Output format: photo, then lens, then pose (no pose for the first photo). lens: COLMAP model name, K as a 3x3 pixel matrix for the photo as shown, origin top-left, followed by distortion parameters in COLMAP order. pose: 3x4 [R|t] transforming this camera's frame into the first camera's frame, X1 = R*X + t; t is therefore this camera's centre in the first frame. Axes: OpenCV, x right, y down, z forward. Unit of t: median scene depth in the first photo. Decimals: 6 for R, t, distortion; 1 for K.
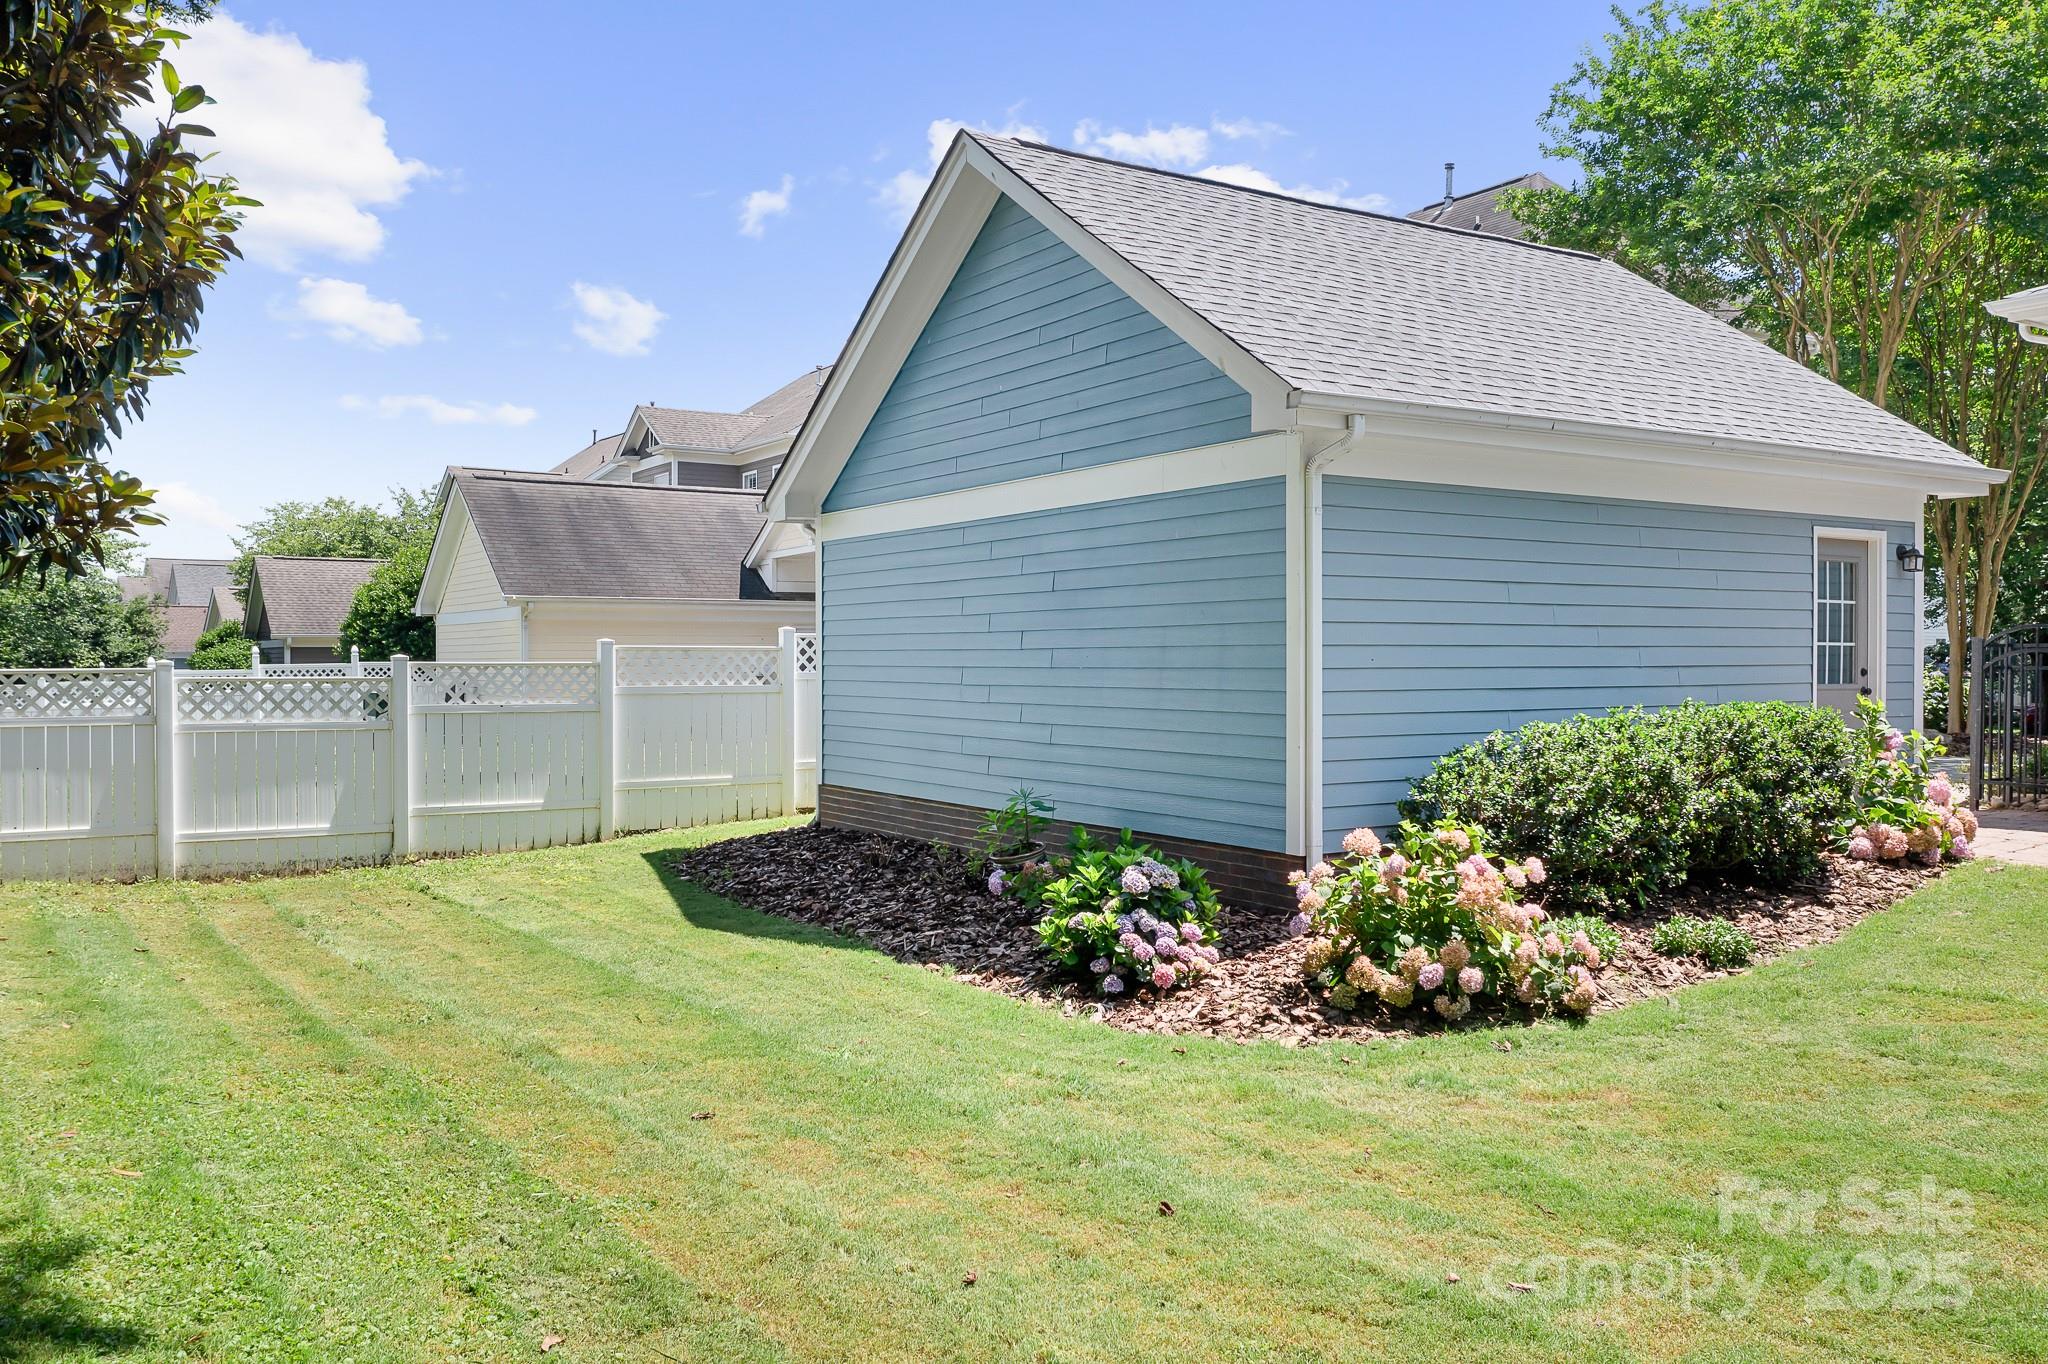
lens RADIAL K [[1640.0, 0, 1024.0], [0, 1640.0, 682.0], [0, 0, 1]] dist [-0.014896, -0.016378]
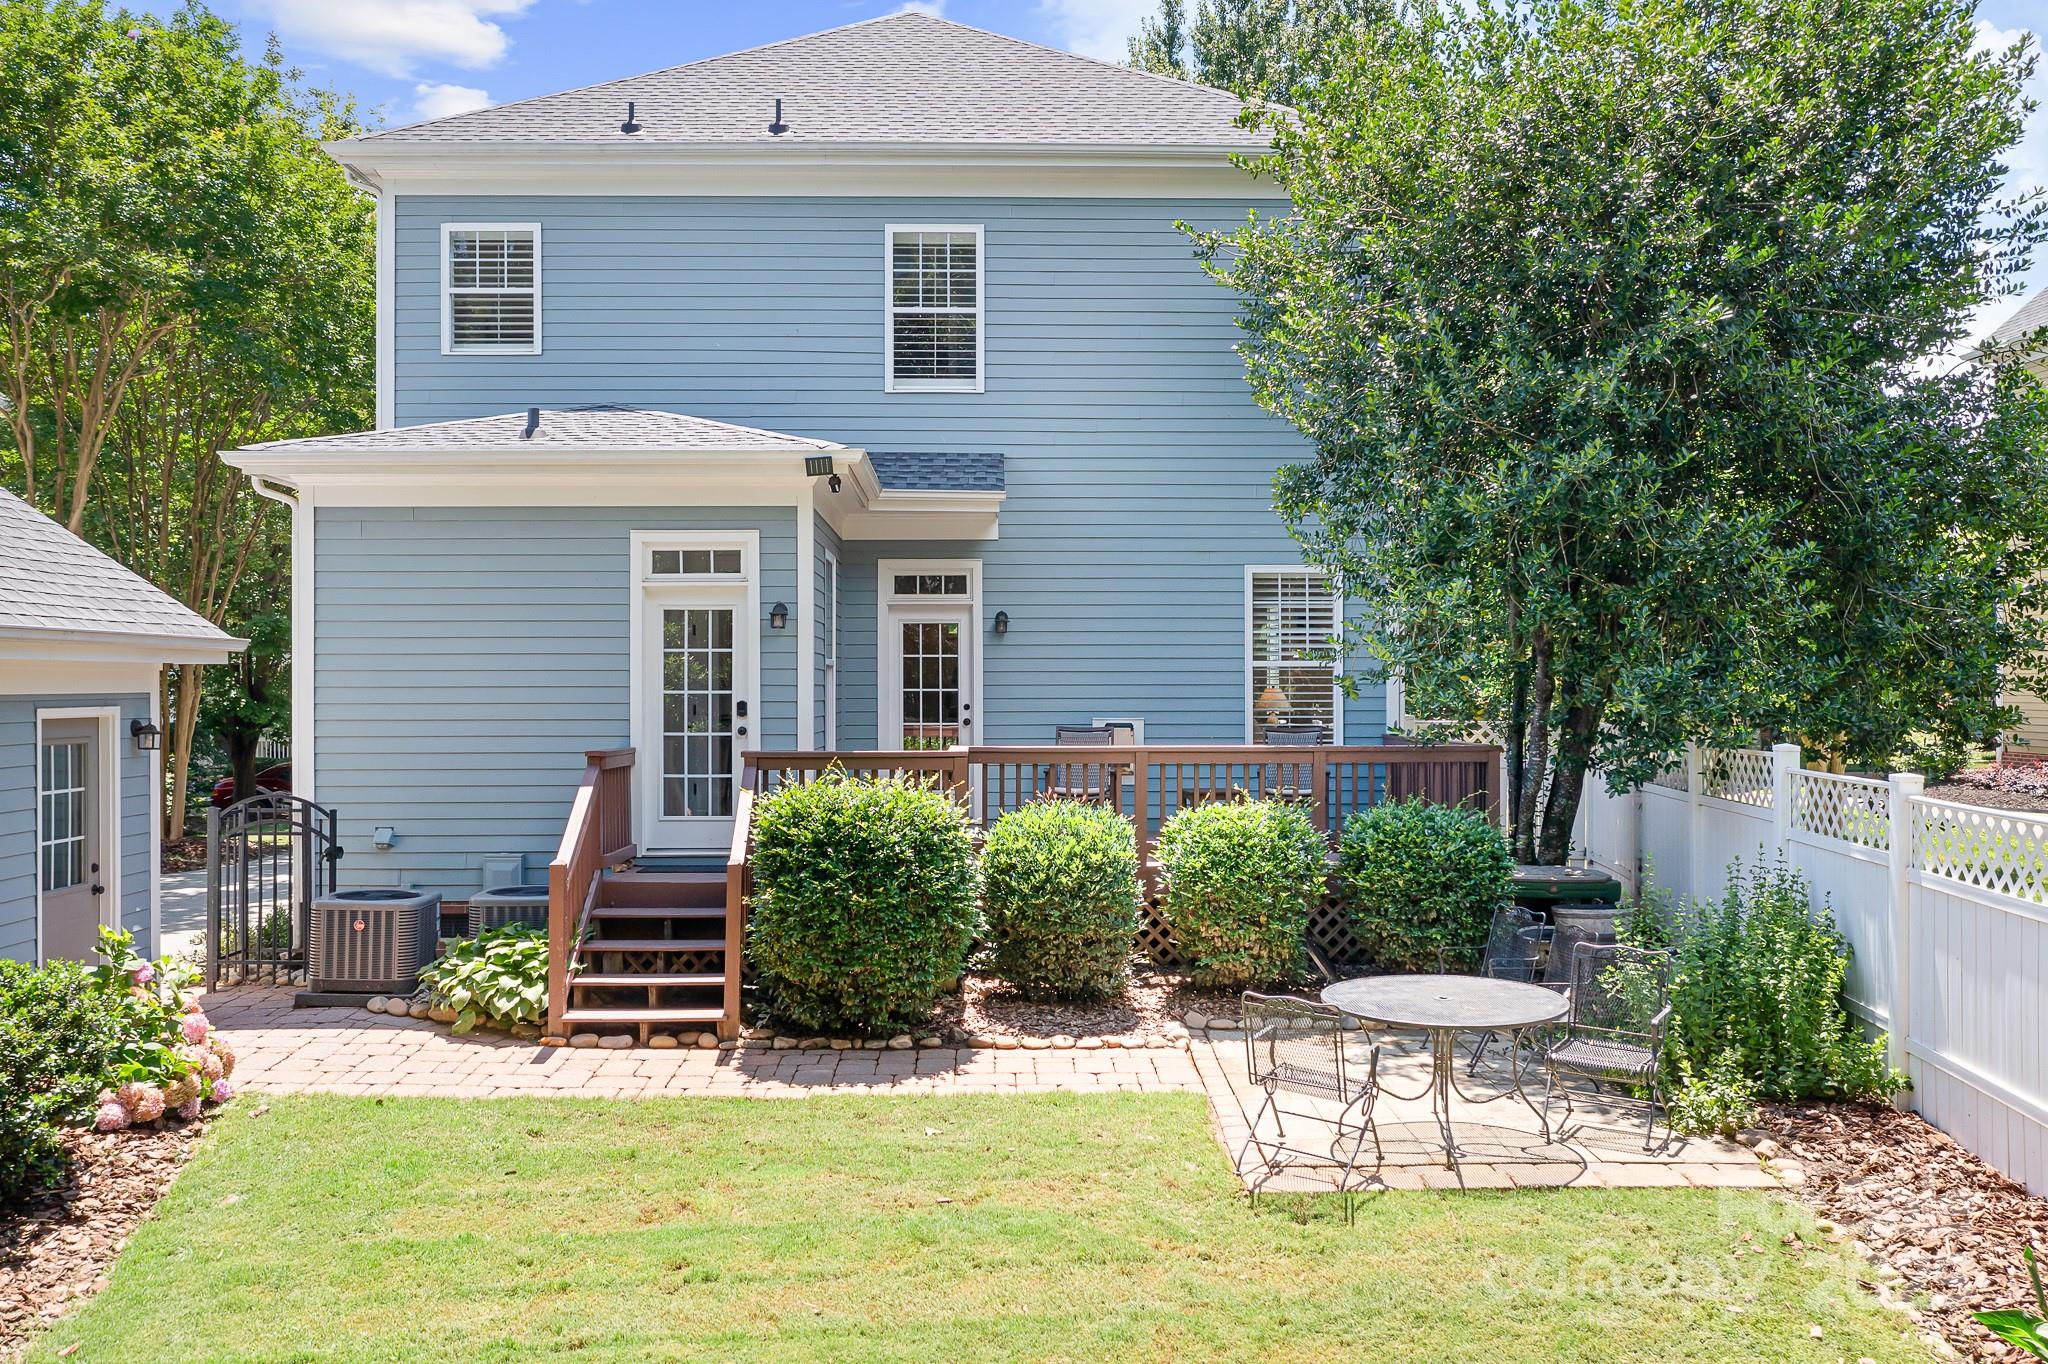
lens RADIAL K [[1622.3, 0, 1004.4], [0, 1622.3, 688.6], [0, 0, 1]] dist [-0.013546, 0.003761]
pose [[0.524878, -0.002879, 0.851172, 0.046220], [0.011105, 0.999932, -0.003466, -0.123543], [-0.851105, 0.011271, 0.524875, 0.174302]]
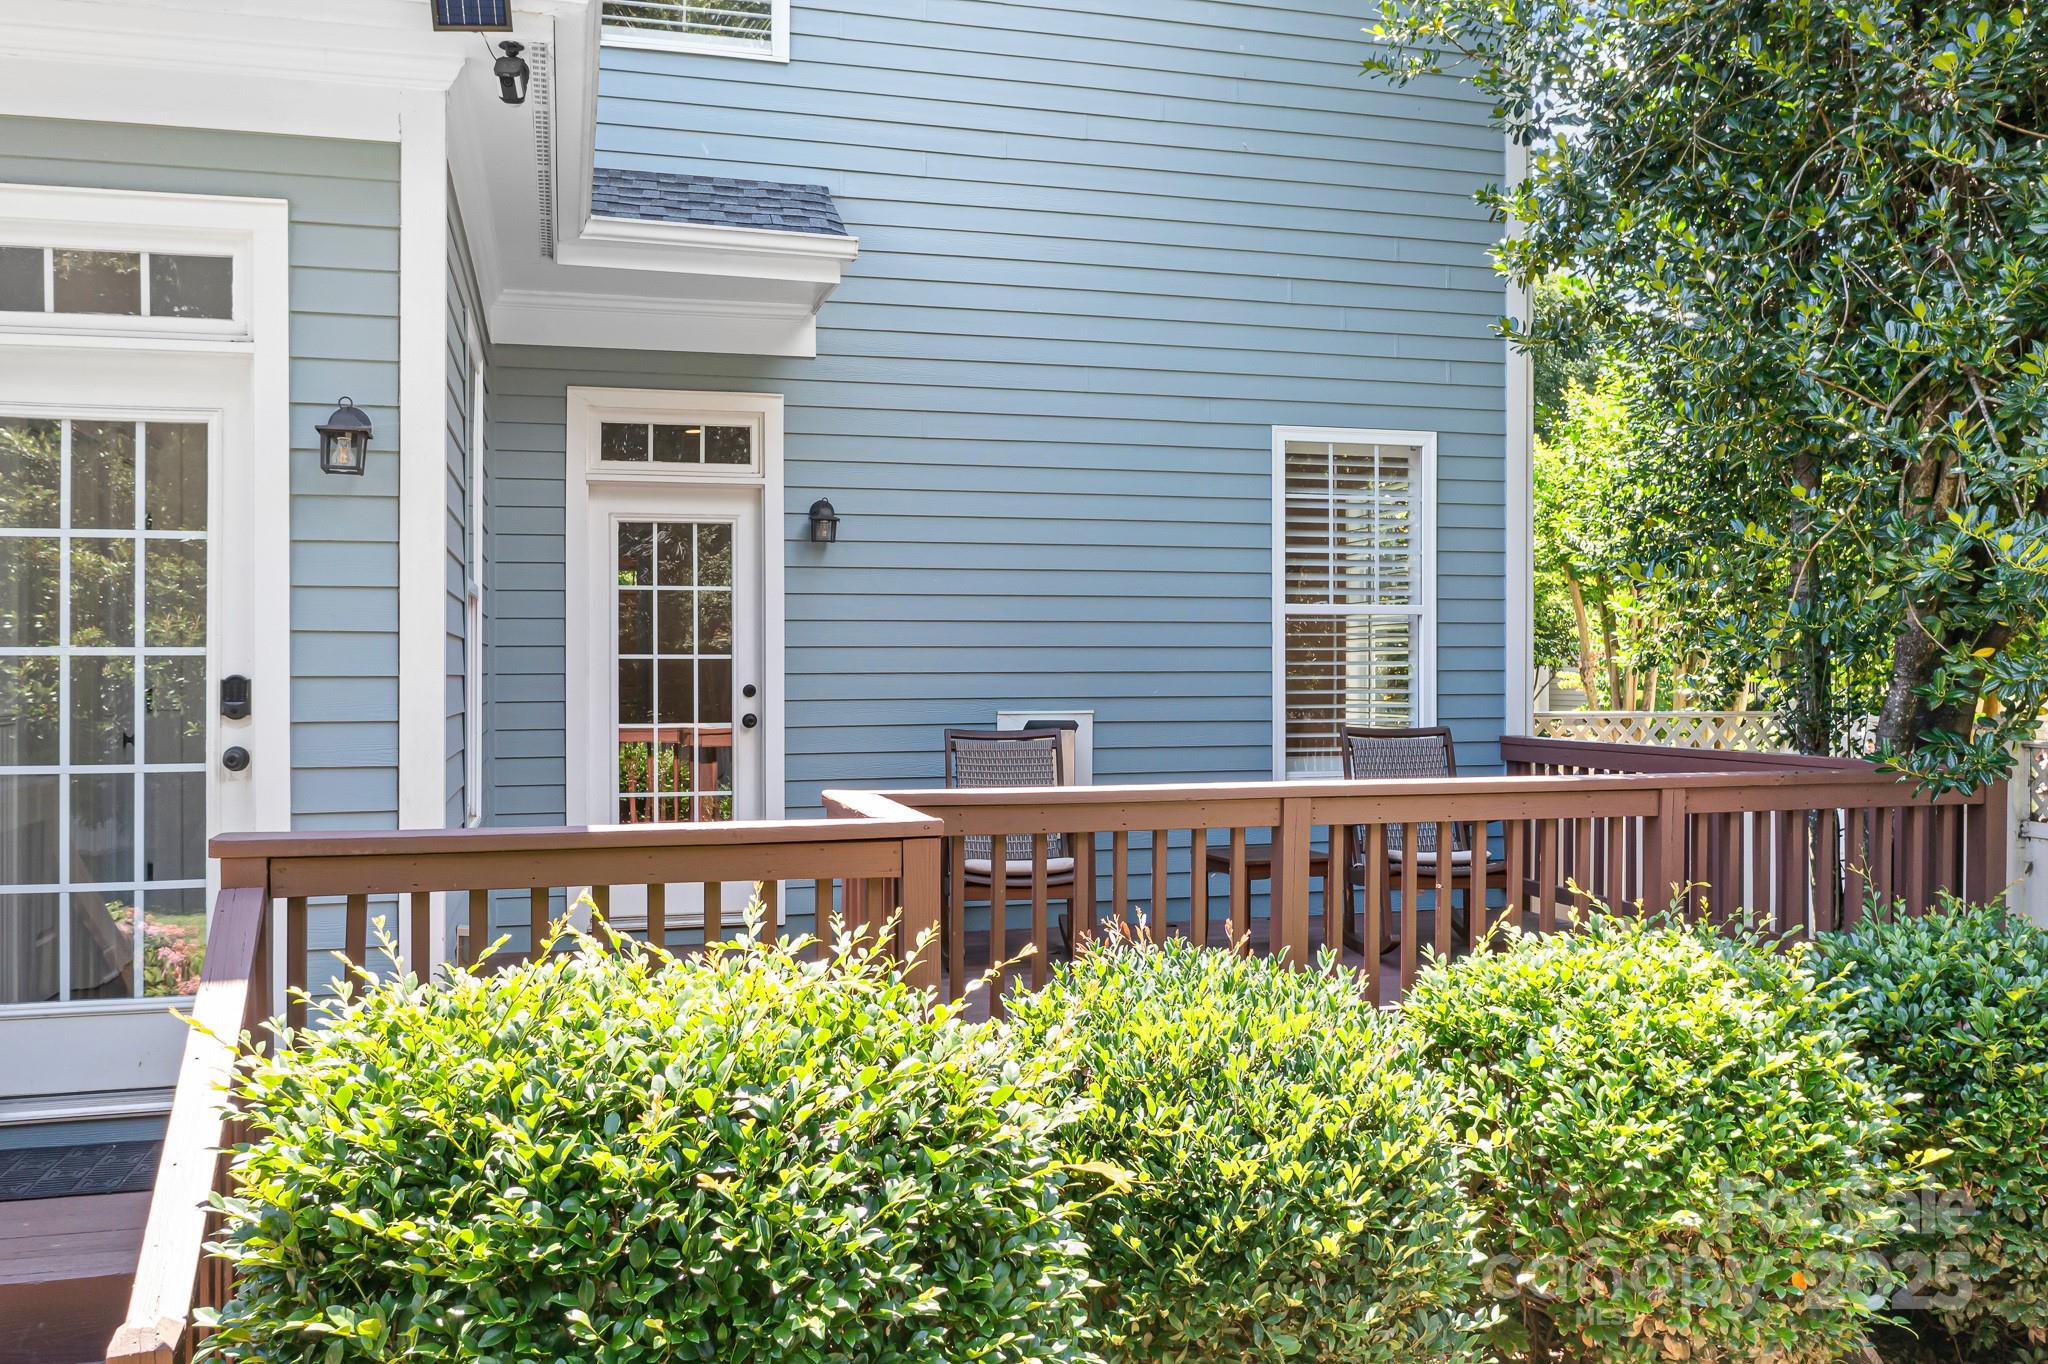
lens RADIAL K [[1631.8, 0, 1024.4], [0, 1631.8, 665.5], [0, 0, 1]] dist [-0.020468, 0.007840]
pose [[0.294675, 0.001276, 0.955597, 0.715739], [0.013454, 0.999894, -0.005484, -0.117262], [-0.955503, 0.014473, 0.294627, 0.725013]]
